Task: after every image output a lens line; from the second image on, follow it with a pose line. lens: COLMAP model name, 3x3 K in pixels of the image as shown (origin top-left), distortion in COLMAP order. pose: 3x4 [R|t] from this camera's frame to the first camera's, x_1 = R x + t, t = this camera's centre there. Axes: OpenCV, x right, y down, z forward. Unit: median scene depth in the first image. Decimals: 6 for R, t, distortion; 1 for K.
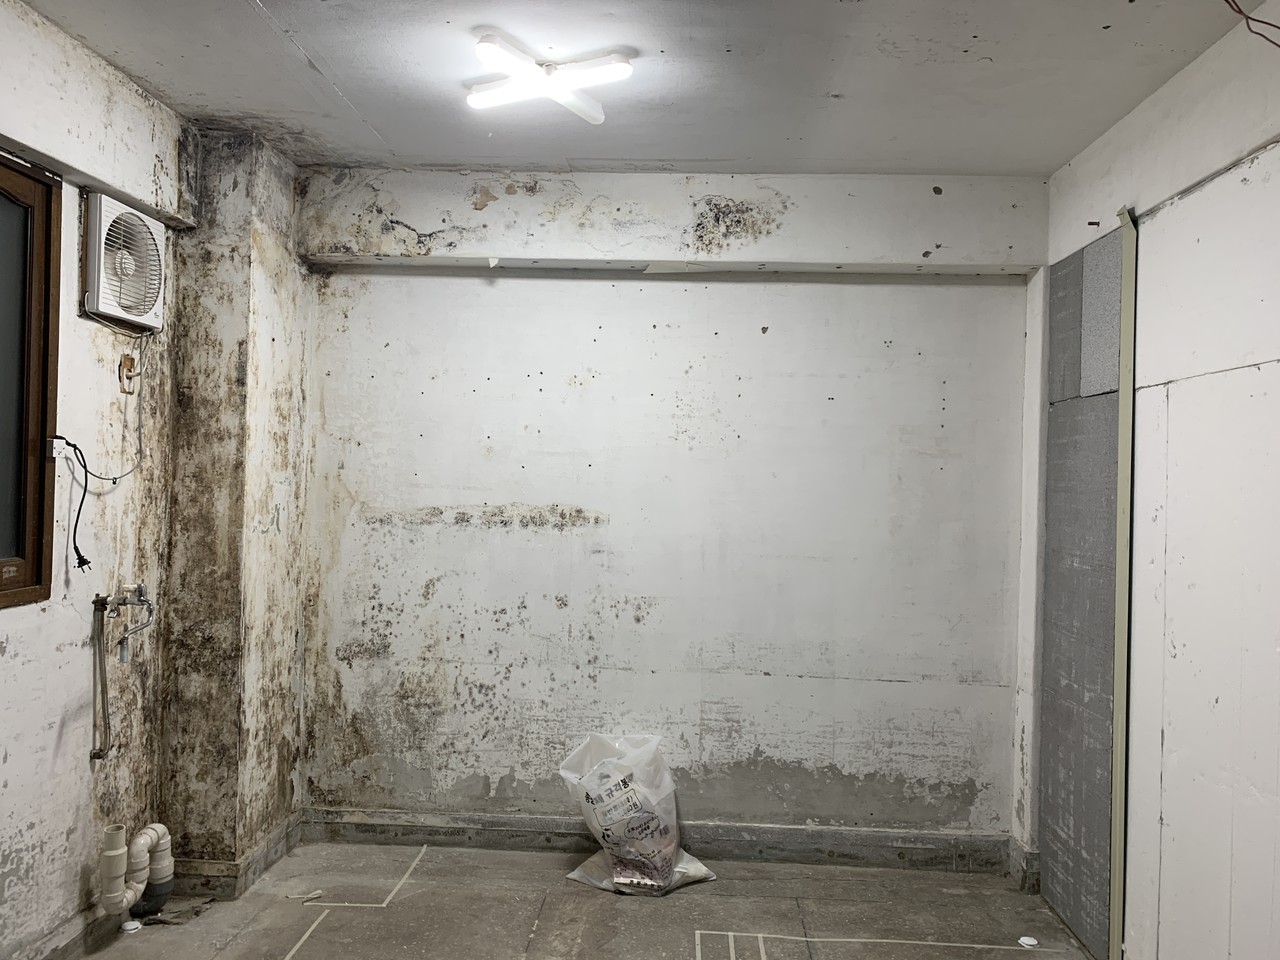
lens RADIAL K [[967.5, 0, 643.8], [0, 967.5, 473.3], [0, 0, 1]] dist [0.036649, -0.030694]
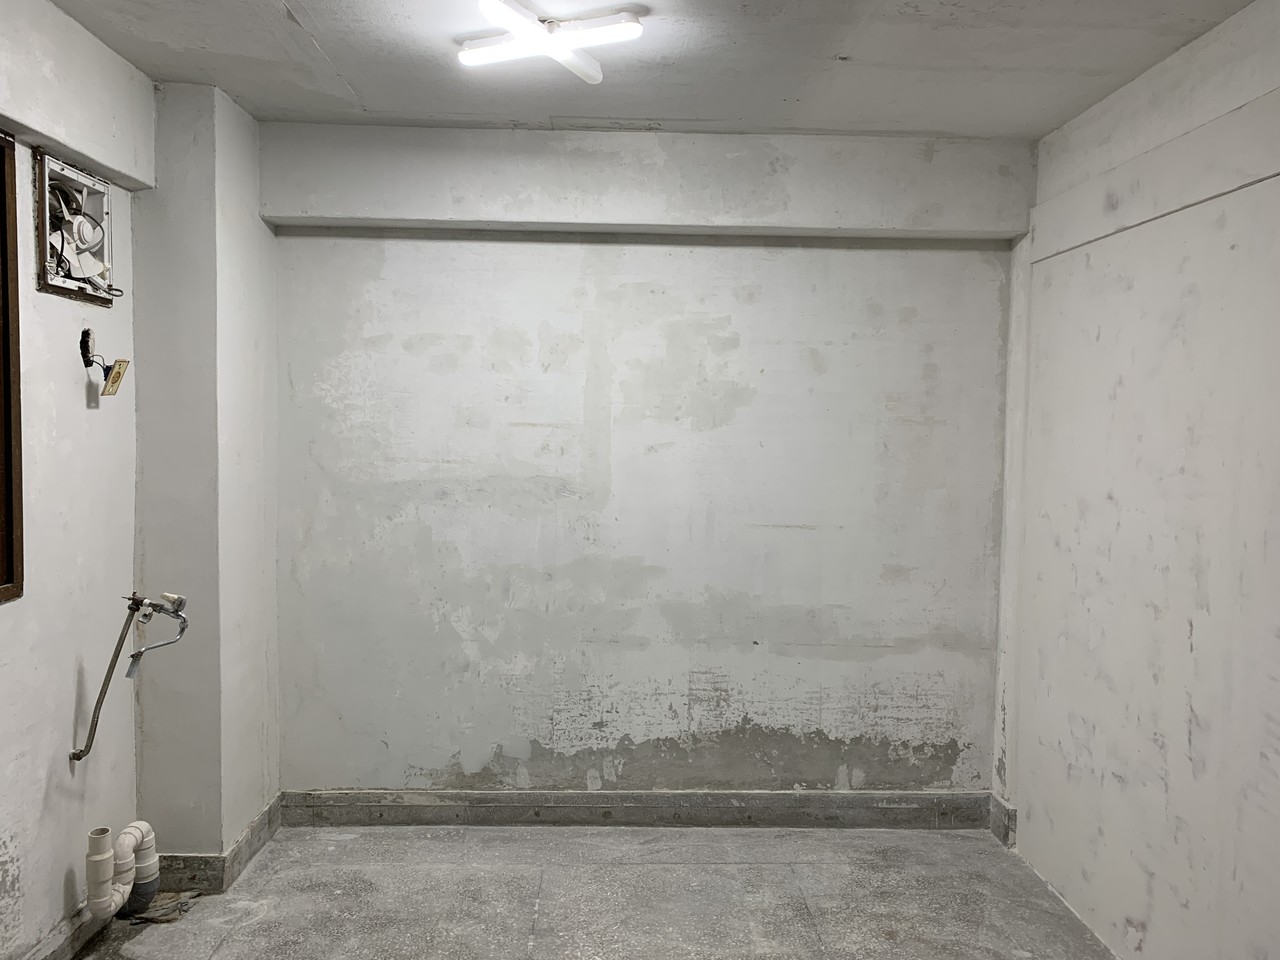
lens RADIAL K [[967.5, 0, 639.3], [0, 967.5, 472.9], [0, 0, 1]] dist [0.036649, -0.030694]
pose [[0.997202, -0.014687, 0.073291, -0.065308], [0.010513, 0.998318, 0.057009, -0.027845], [-0.074005, -0.056079, 0.995680, 0.024717]]
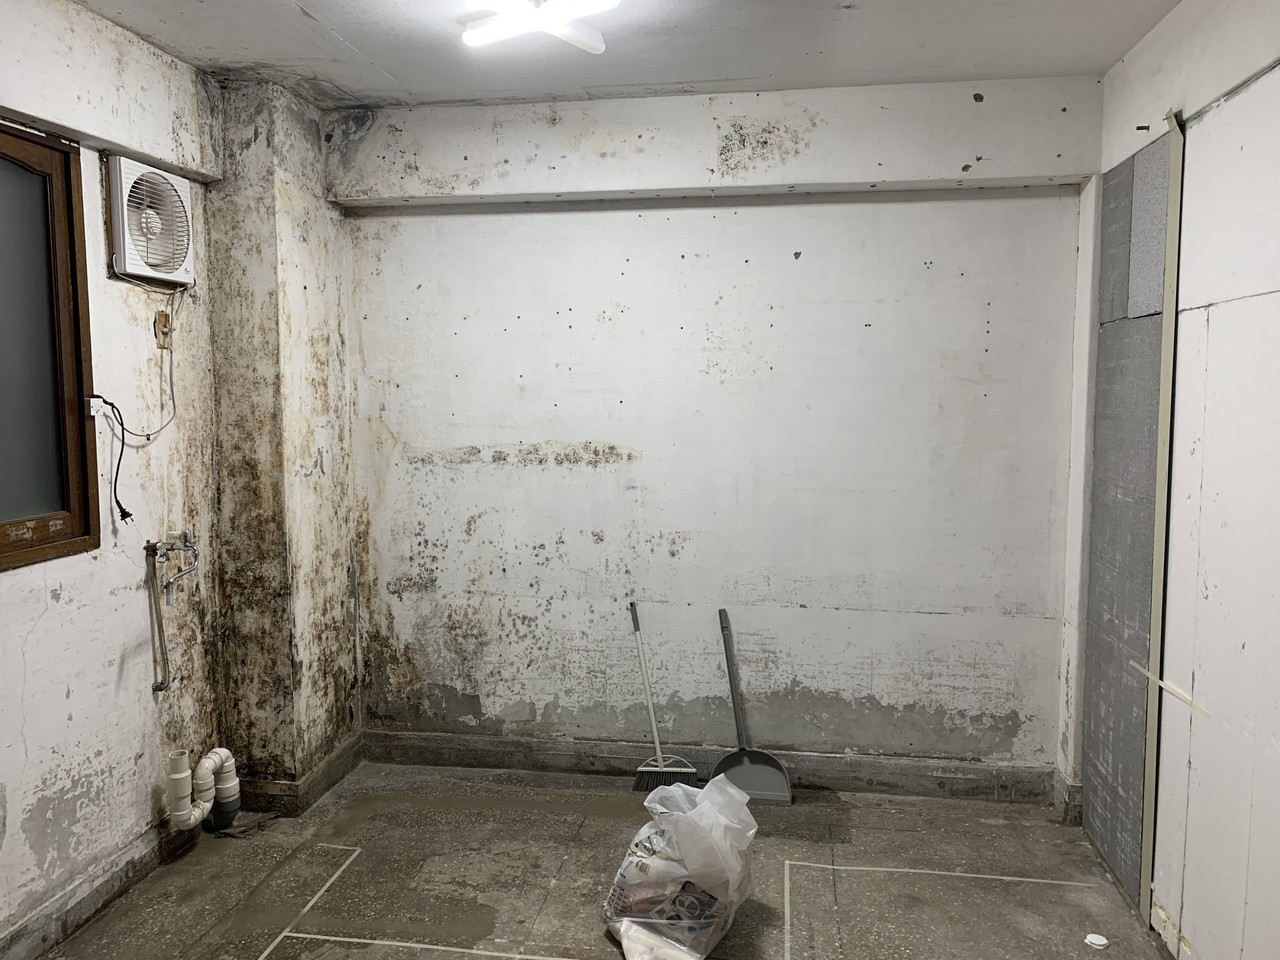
lens RADIAL K [[967.5, 0, 640.4], [0, 967.5, 471.9], [0, 0, 1]] dist [0.036649, -0.030694]
pose [[0.993845, -0.017751, -0.109346, 0.075151], [0.027512, 0.995704, 0.088416, -0.024464], [0.107307, -0.090880, 0.990064, 0.008247]]
